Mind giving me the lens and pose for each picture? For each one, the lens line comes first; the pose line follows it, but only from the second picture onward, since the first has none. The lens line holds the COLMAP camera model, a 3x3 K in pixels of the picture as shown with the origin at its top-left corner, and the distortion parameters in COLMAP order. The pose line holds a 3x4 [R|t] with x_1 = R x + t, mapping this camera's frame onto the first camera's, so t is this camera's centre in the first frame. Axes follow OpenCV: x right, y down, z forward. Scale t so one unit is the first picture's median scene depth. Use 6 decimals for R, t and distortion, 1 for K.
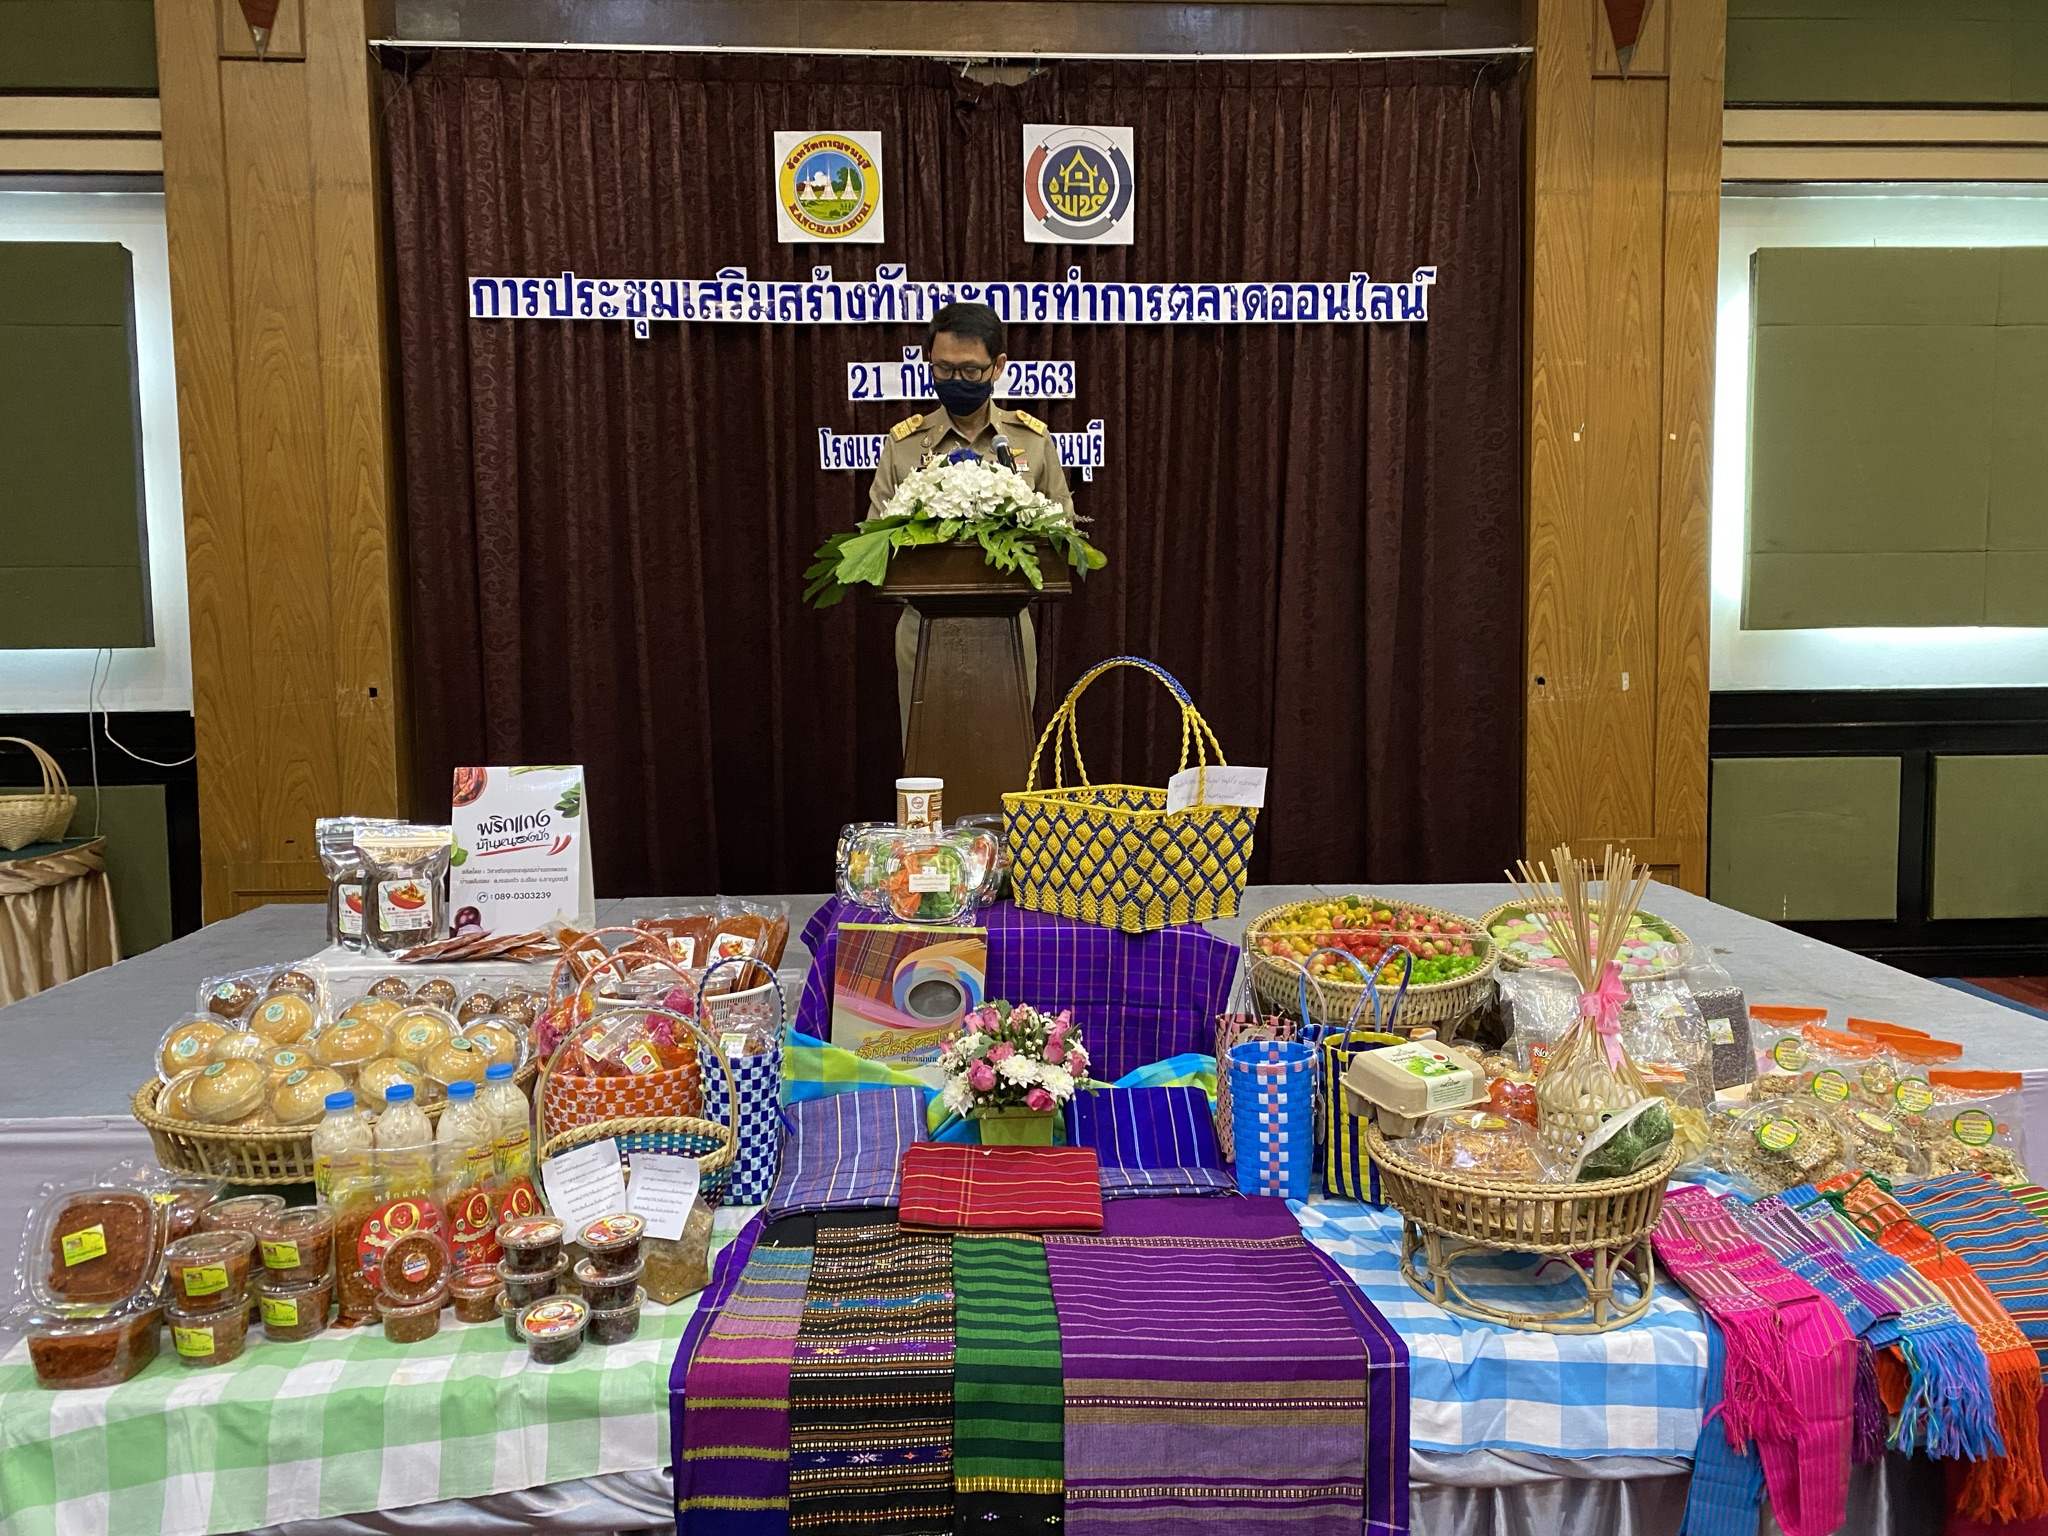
lens RADIAL K [[1525.6, 0, 1024.0], [0, 1525.6, 768.0], [0, 0, 1]] dist [0.132880, -0.353109]
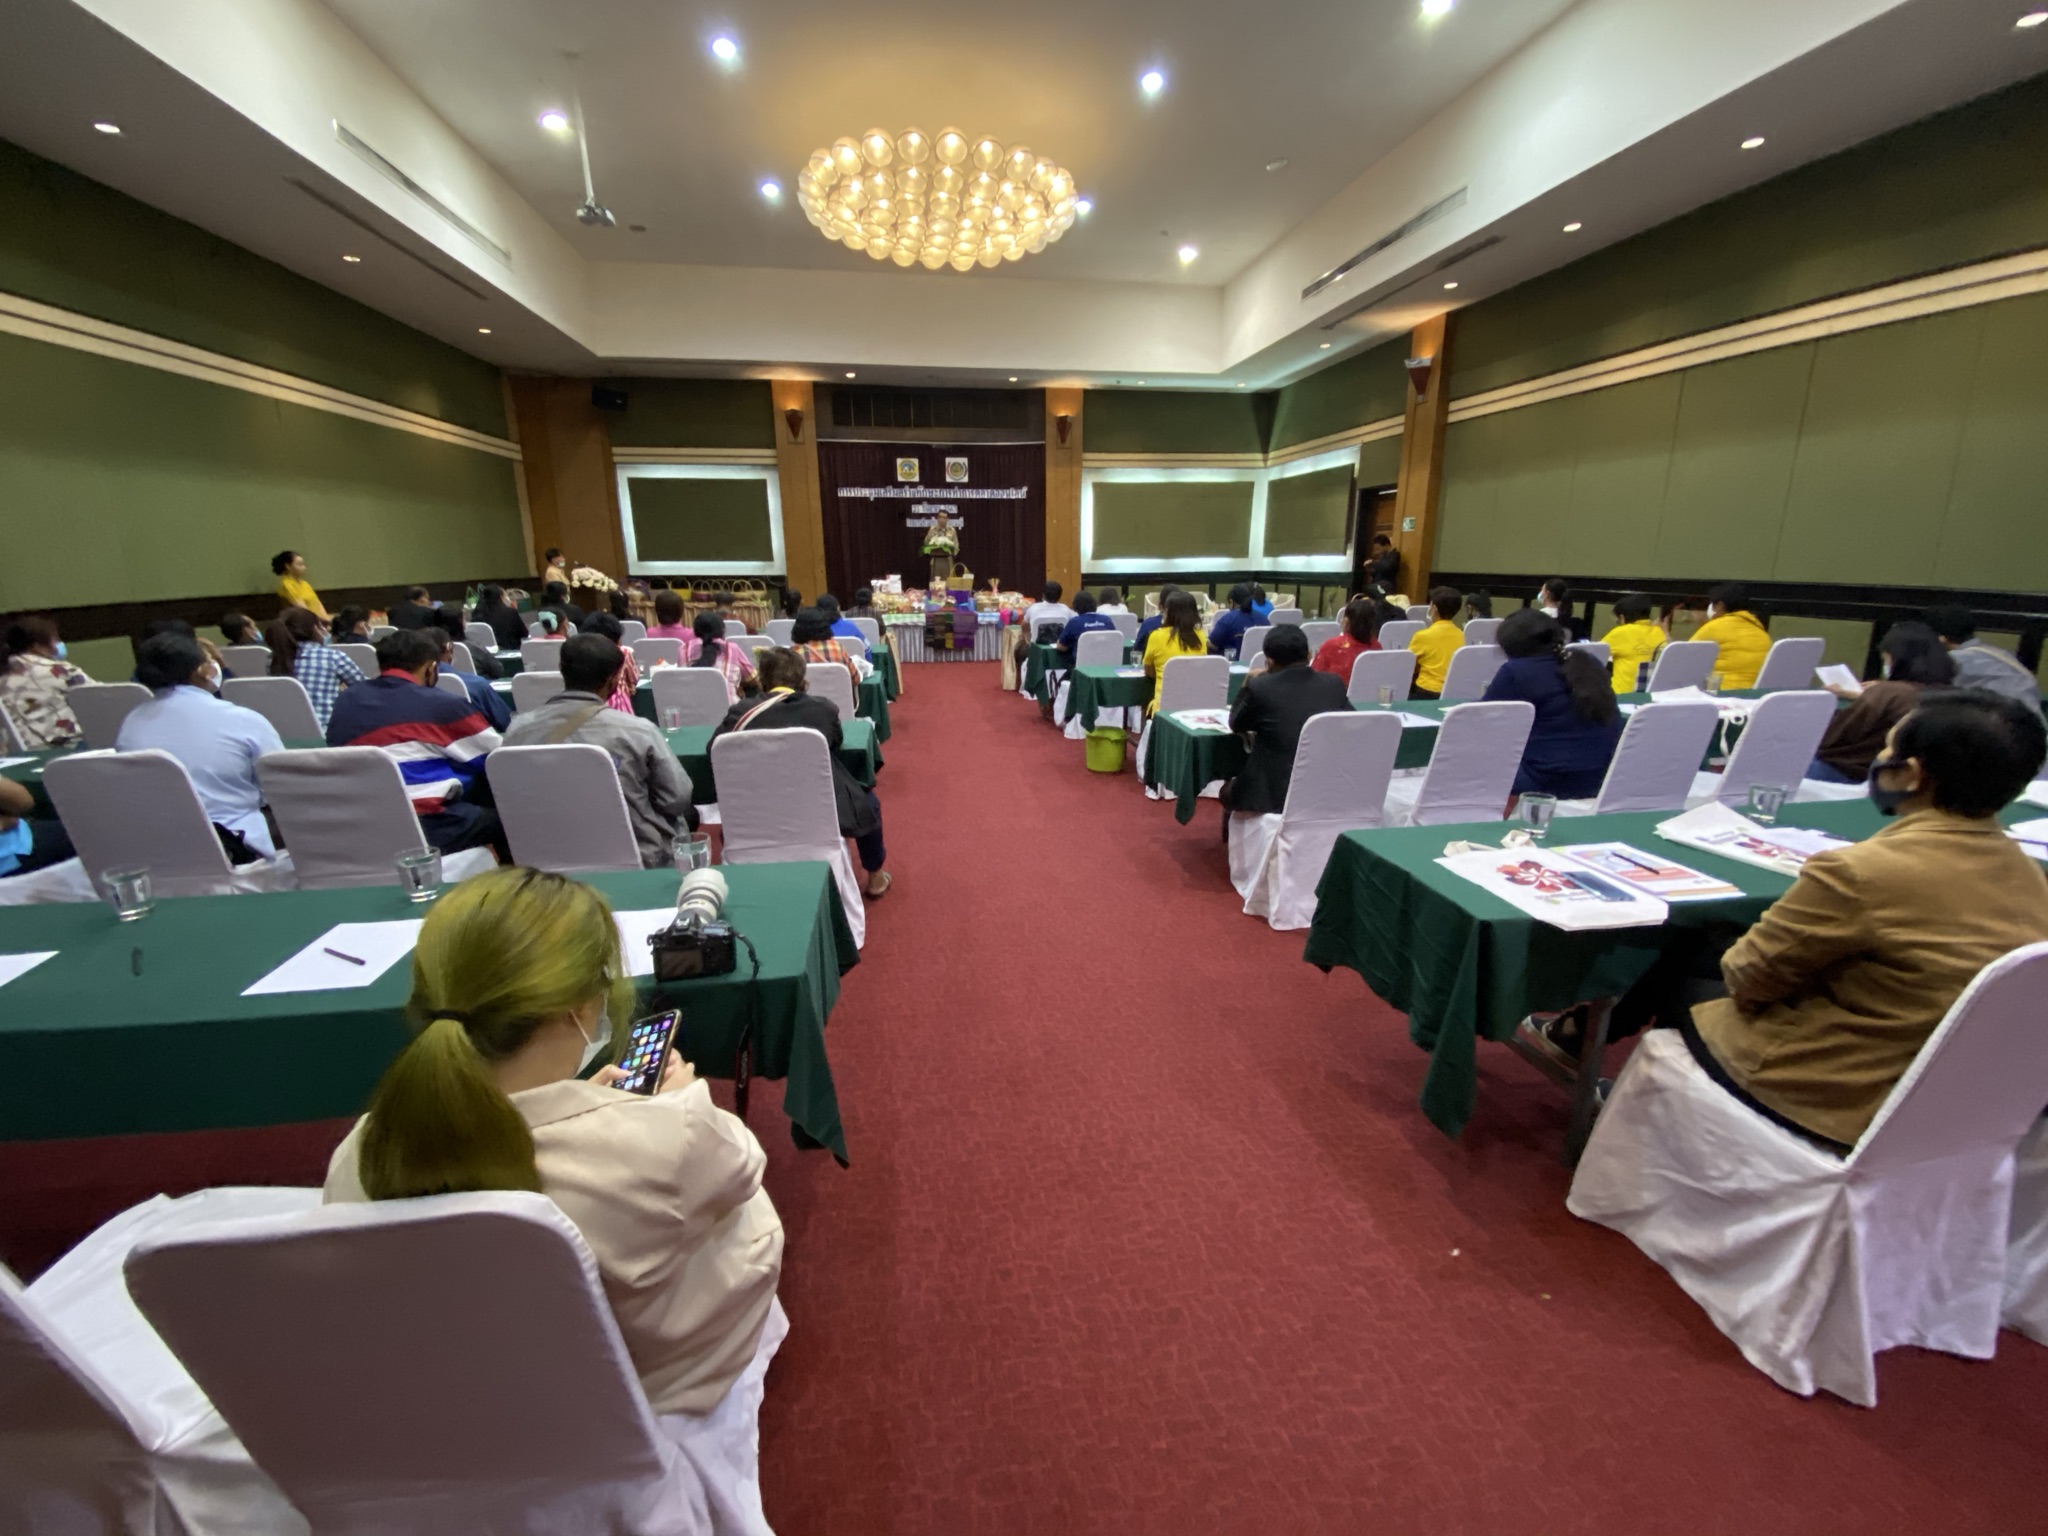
lens RADIAL K [[841.6, 0, 1031.6], [0, 841.6, 772.7], [0, 0, 1]] dist [0.031128, -0.024842]
pose [[0.994942, -0.020028, 0.098438, -0.013892], [0.003862, 0.986825, 0.161743, 0.161847], [-0.100380, -0.160544, 0.981911, -1.943428]]
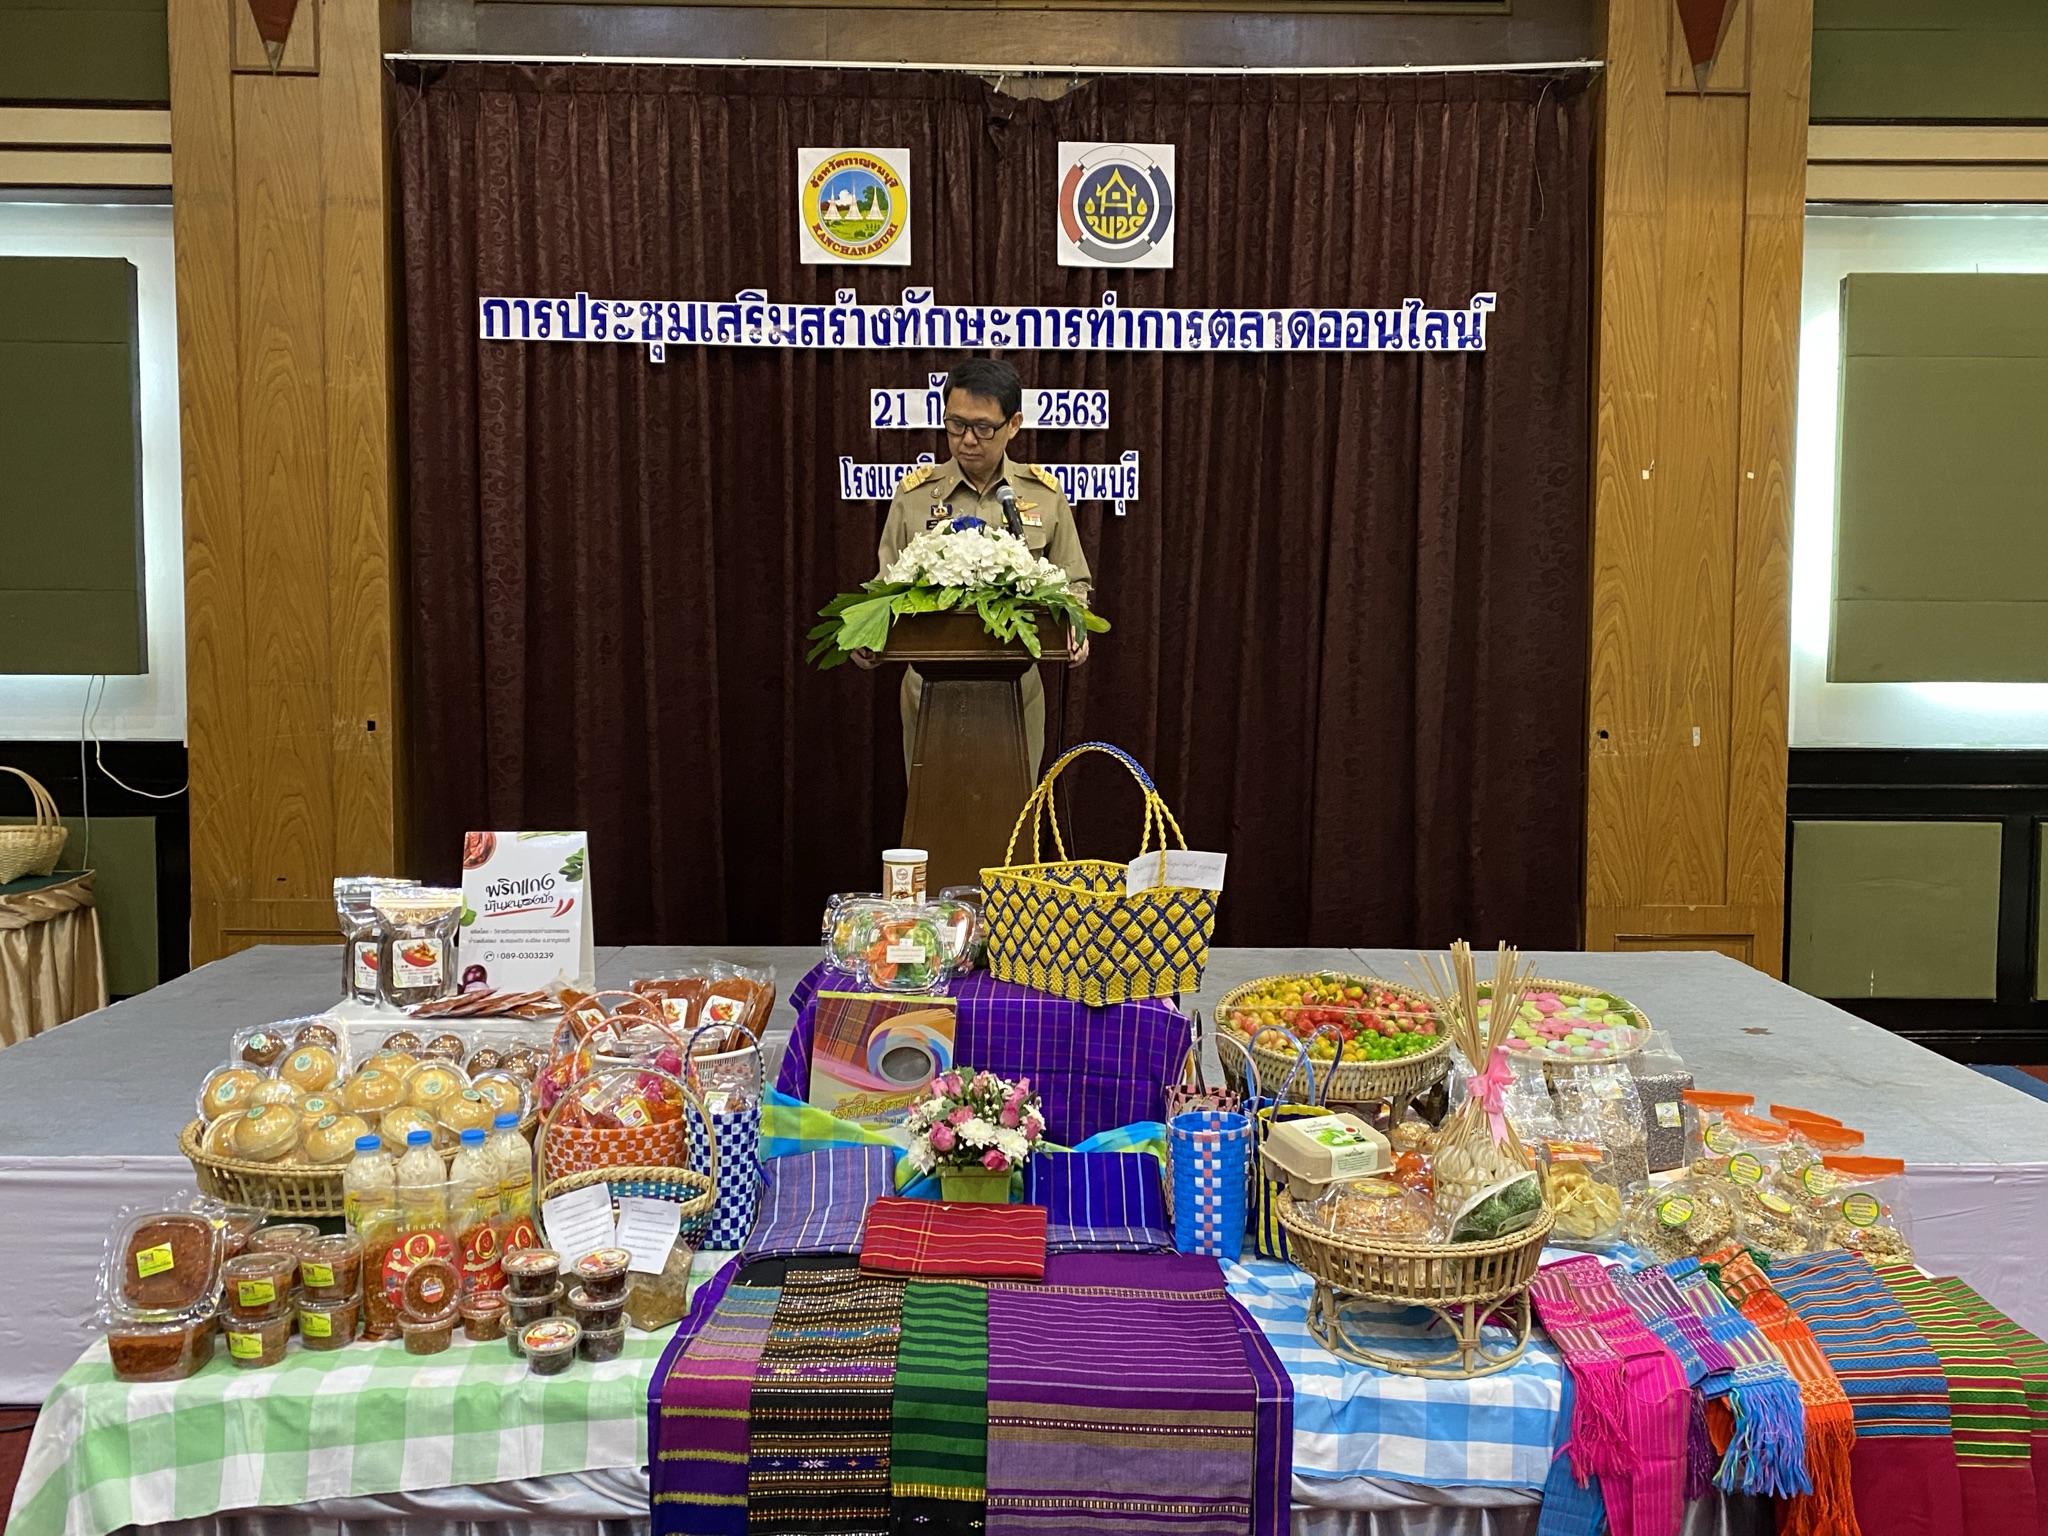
lens RADIAL K [[1776.5, 0, 1028.6], [0, 1776.5, 763.8], [0, 0, 1]] dist [0.203100, -0.651784]
pose [[0.999119, 0.018902, -0.037467, 0.029701], [-0.019373, 0.999737, -0.012246, -0.019331], [0.037225, 0.012961, 0.999223, -0.106069]]
